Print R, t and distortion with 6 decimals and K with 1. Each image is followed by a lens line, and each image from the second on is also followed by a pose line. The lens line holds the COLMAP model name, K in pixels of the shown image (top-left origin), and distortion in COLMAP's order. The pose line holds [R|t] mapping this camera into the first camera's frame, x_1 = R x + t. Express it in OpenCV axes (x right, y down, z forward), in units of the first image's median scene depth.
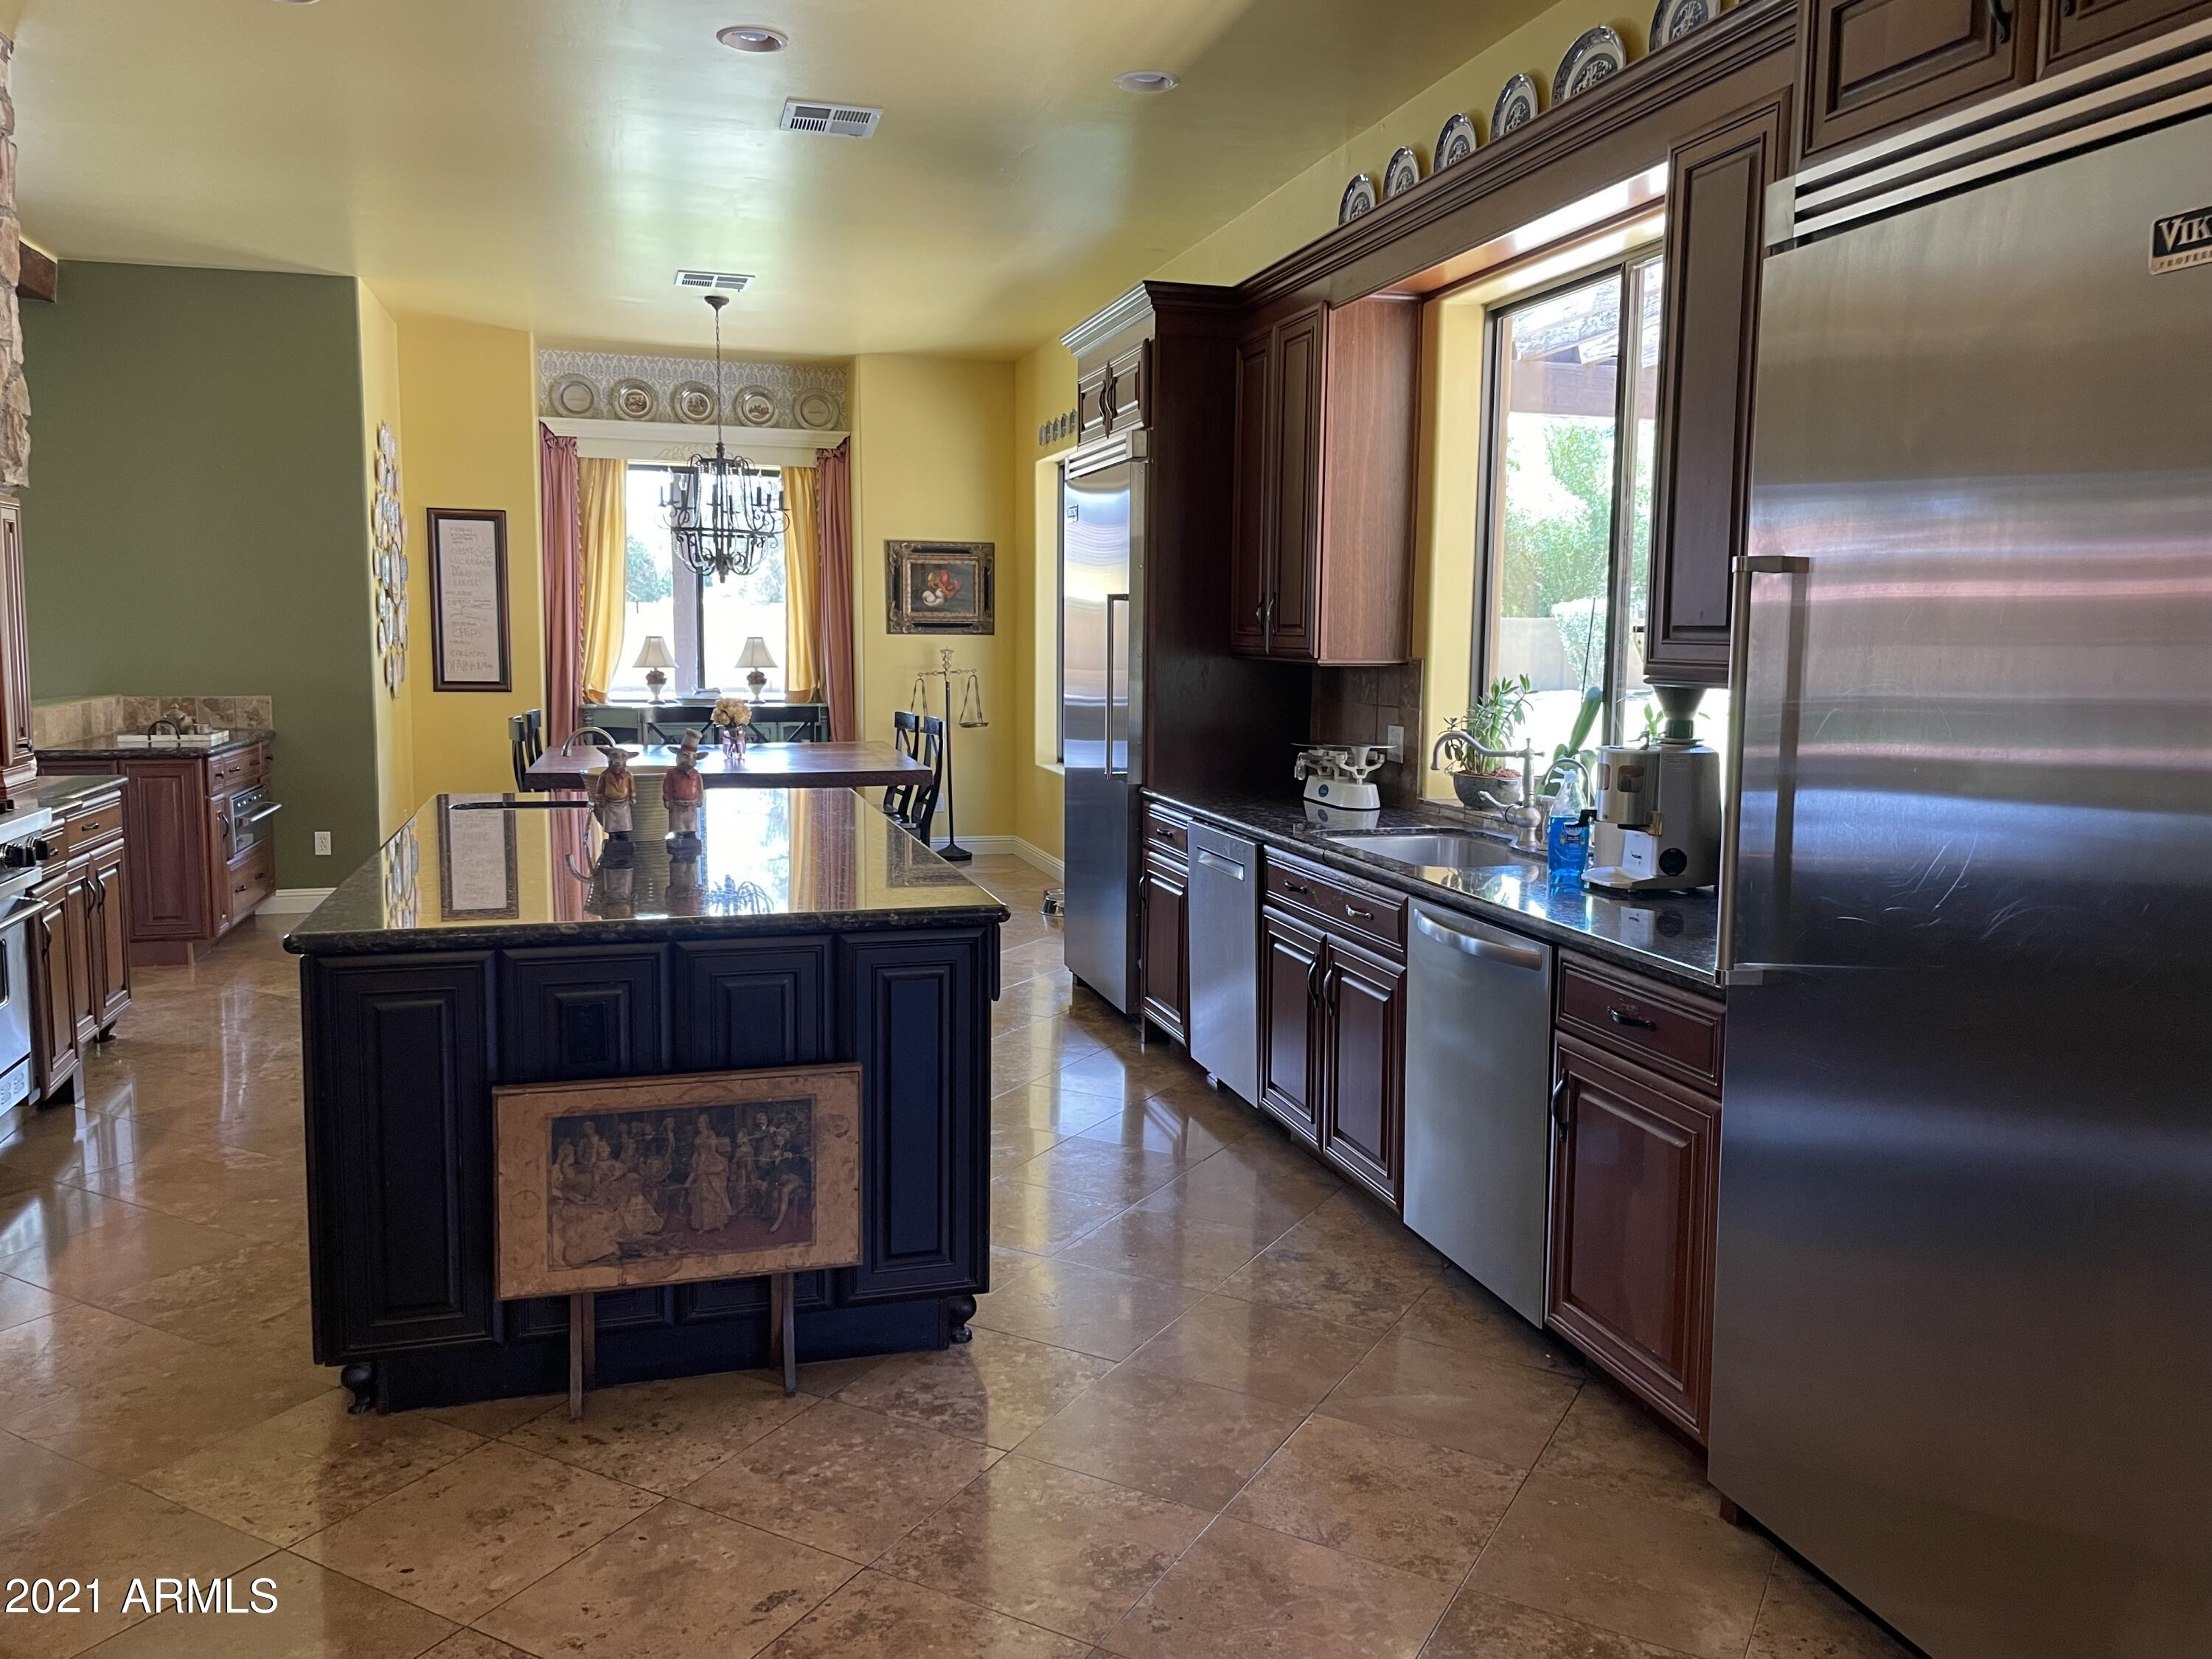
lens RADIAL K [[1694.2, 0, 1106.0], [0, 1694.2, 829.5], [0, 0, 1]] dist [0.136031, -0.165478]
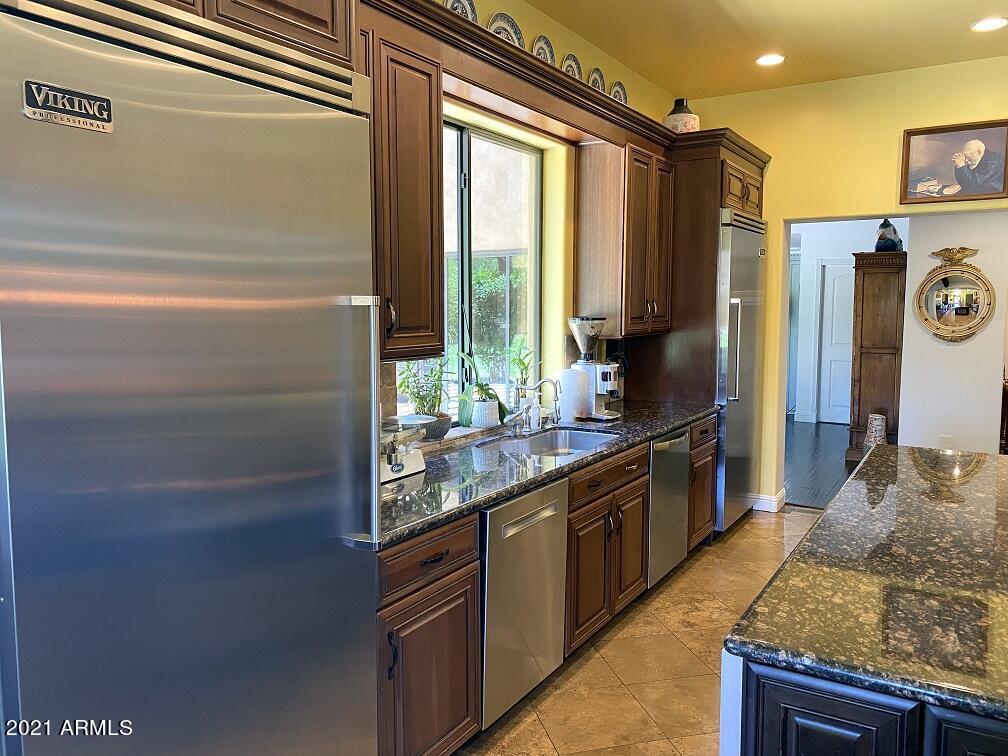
lens RADIAL K [[776.4, 0, 502.1], [0, 776.4, 358.0], [0, 0, 1]] dist [0.211728, -0.543898]
pose [[-0.671377, -0.062795, 0.738451, -0.423317], [0.084164, 0.983498, 0.160152, -0.233727], [-0.736321, 0.169673, -0.655013, 1.740417]]
